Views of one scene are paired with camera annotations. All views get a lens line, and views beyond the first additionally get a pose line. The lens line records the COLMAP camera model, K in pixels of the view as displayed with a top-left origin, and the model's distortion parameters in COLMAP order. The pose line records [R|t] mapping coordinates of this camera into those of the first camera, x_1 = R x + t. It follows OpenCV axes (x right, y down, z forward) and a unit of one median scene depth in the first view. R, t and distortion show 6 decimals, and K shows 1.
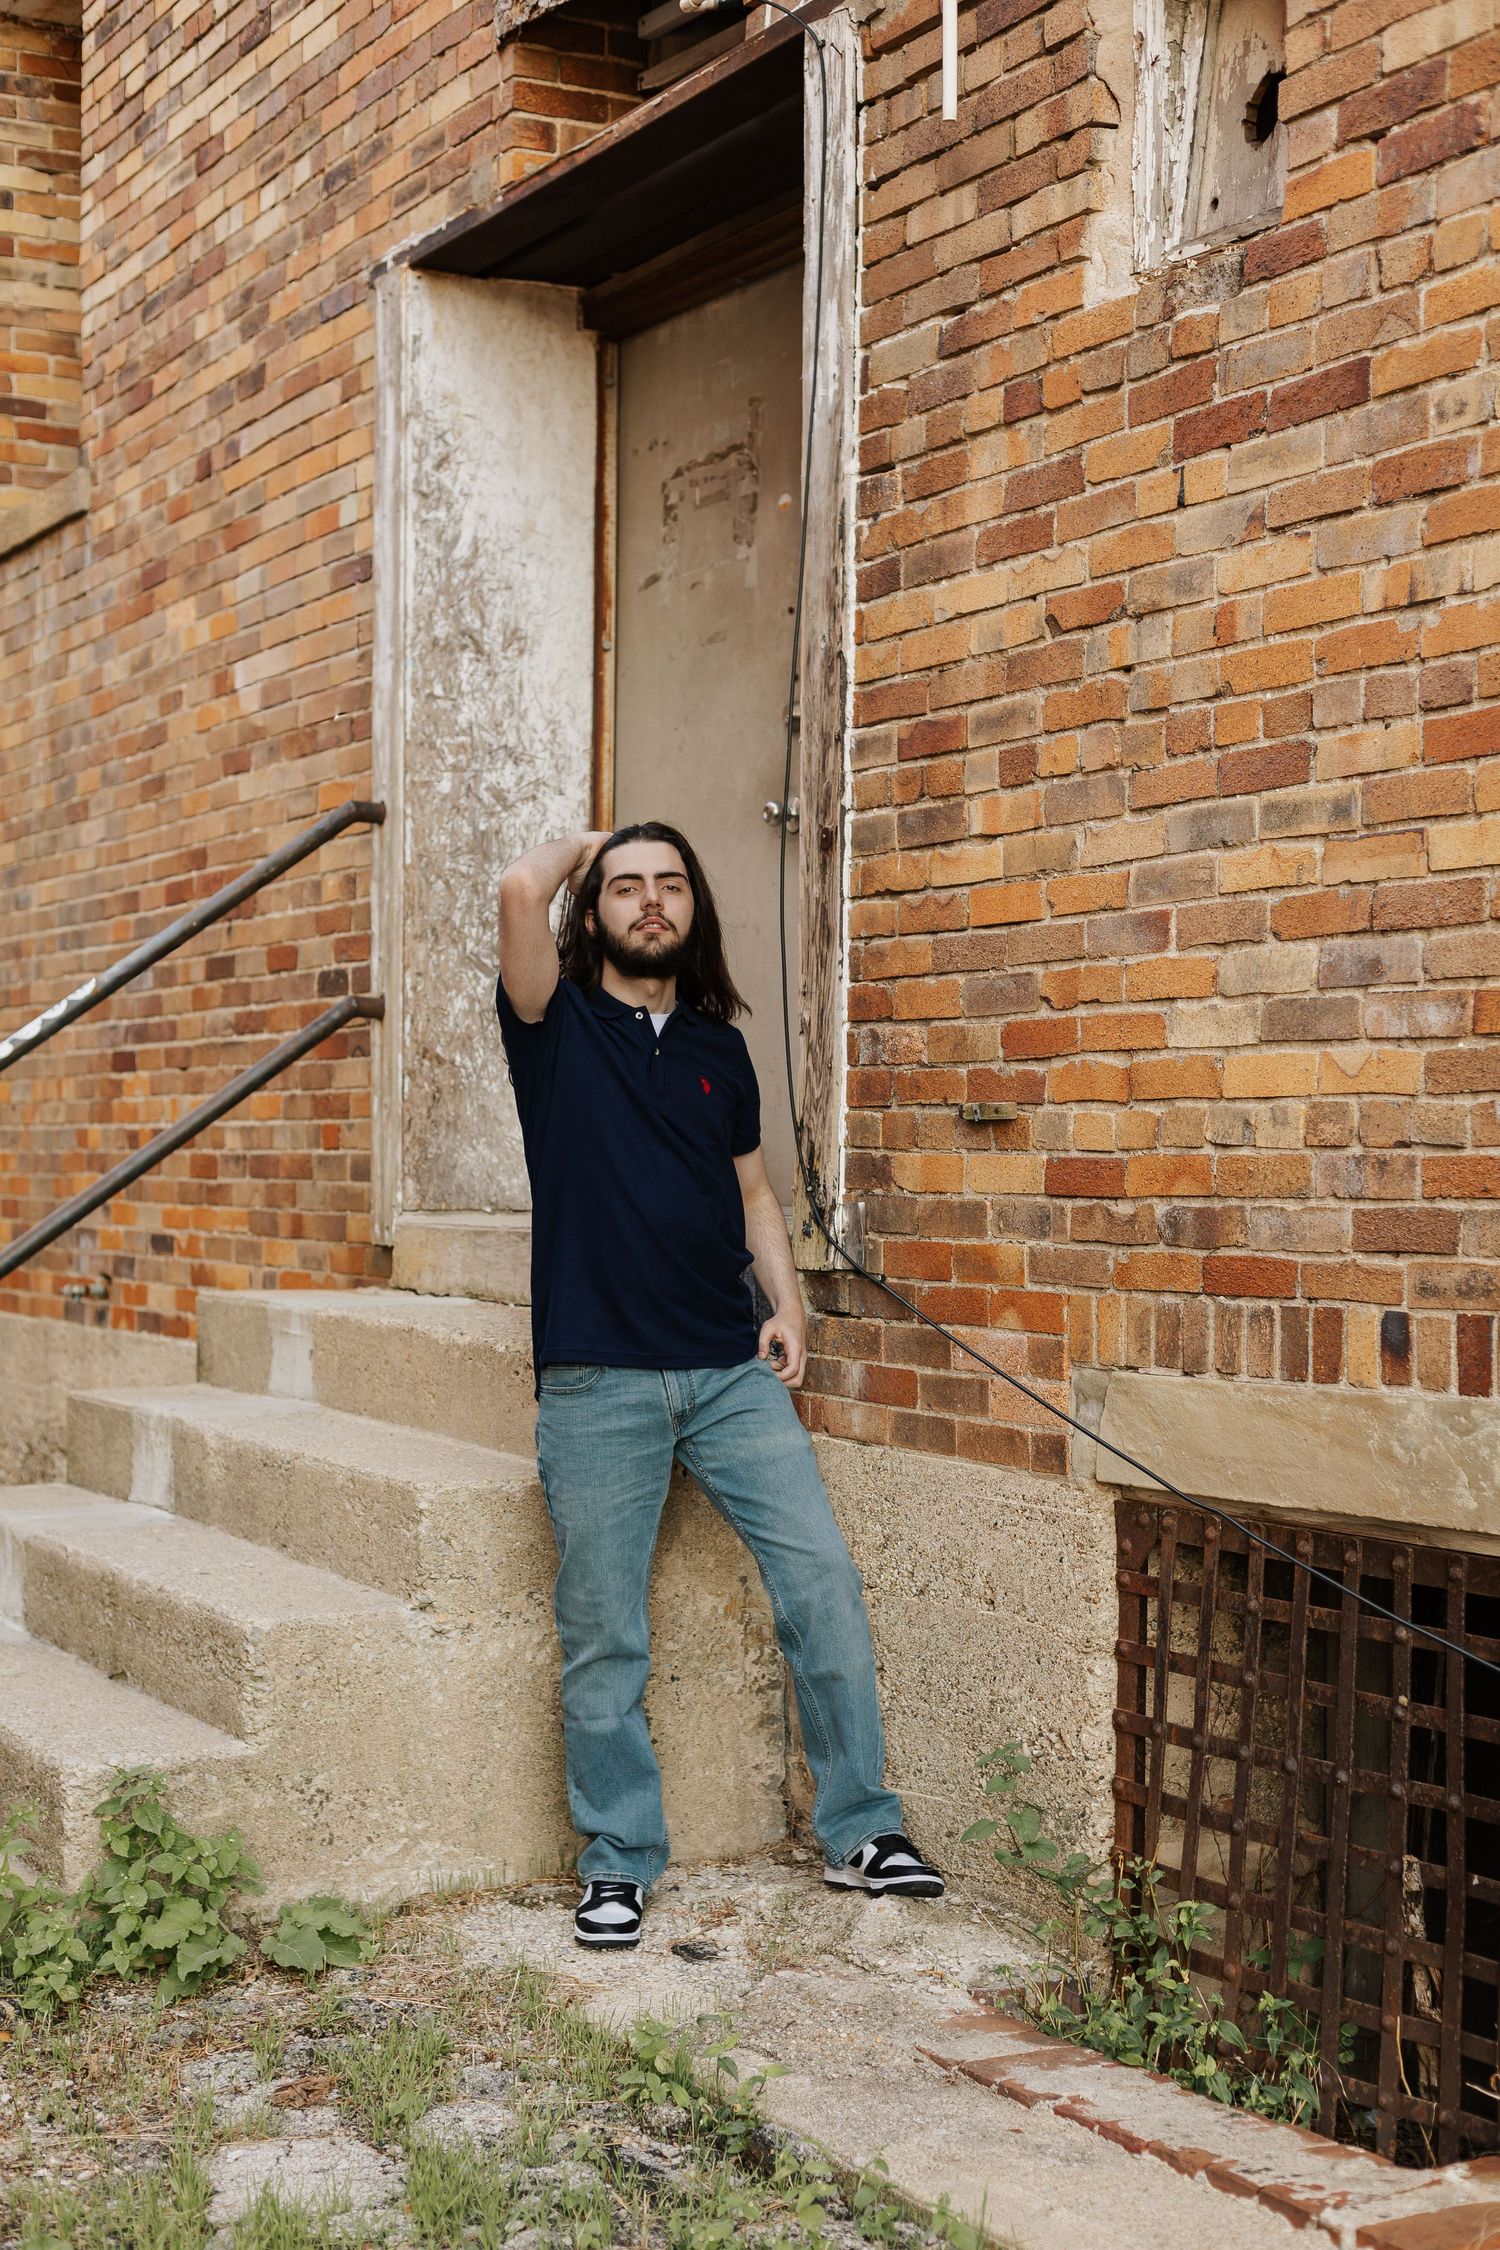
lens RADIAL K [[3143.8, 0, 811.4], [0, 3143.8, 1208.3], [0, 0, 1]] dist [0.015639, 0.000000]
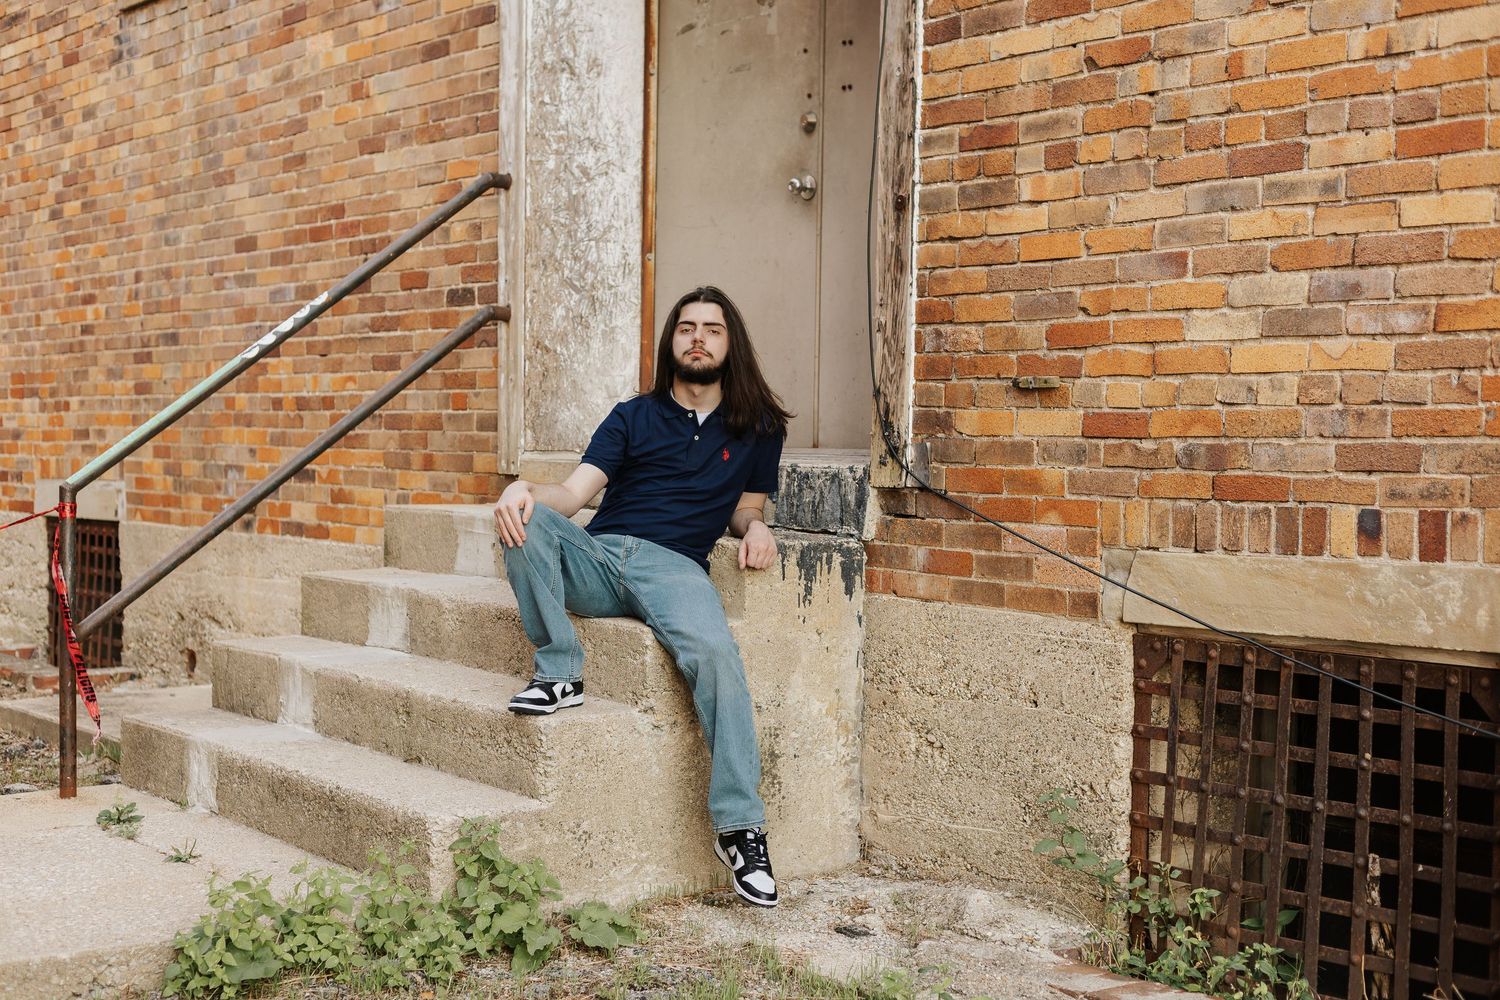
lens RADIAL K [[2095.8, 0, 843.0], [0, 2095.8, 529.2], [0, 0, 1]] dist [0.015639, 0.000000]
pose [[0.991931, -0.000311, 0.126777, -0.163110], [-0.003823, 0.999469, 0.032360, 0.007843], [-0.126720, -0.032583, 0.991403, -0.003108]]
